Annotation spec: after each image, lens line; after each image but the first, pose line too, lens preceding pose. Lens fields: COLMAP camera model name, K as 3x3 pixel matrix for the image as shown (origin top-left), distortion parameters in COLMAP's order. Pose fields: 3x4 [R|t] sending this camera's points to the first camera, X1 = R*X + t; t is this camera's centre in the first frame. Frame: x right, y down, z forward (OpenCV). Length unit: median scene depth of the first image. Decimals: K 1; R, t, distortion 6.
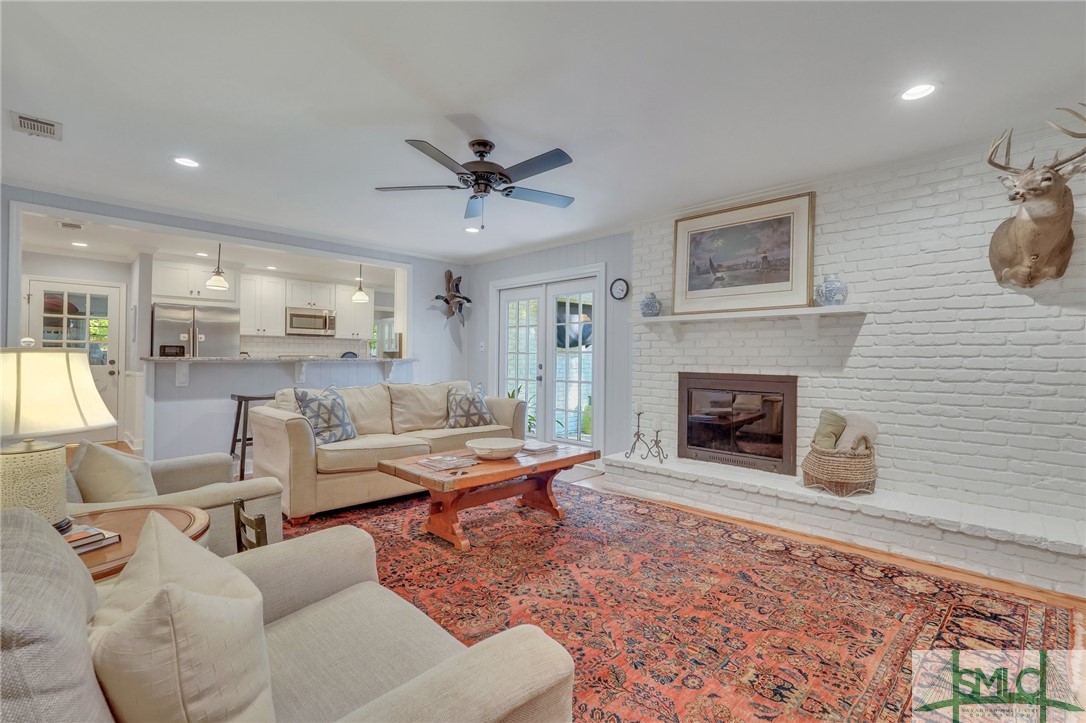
lens RADIAL K [[476.2, 0, 540.4], [0, 476.2, 355.8], [0, 0, 1]] dist [-0.003686, 0.000077]
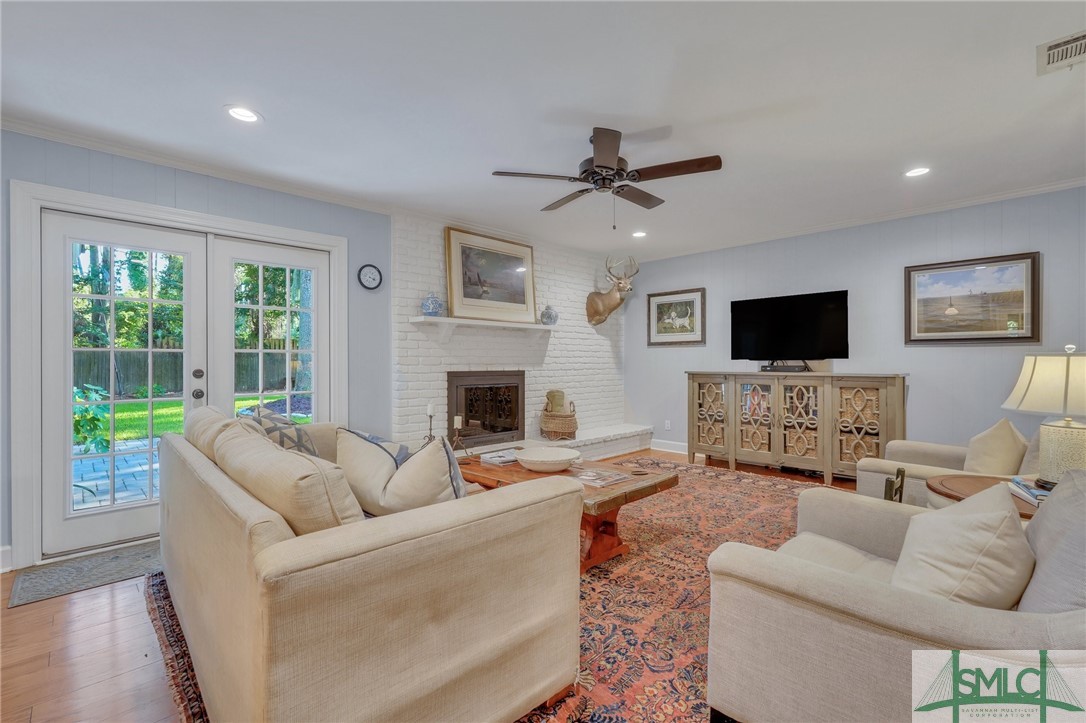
lens RADIAL K [[476.2, 0, 541.7], [0, 476.2, 365.0], [0, 0, 1]] dist [-0.003686, 0.000077]
pose [[0.028733, -0.018009, 0.999425, -0.820547], [-0.003781, 0.999829, 0.018125, -0.000483], [-0.999580, -0.004300, 0.028660, 0.818552]]
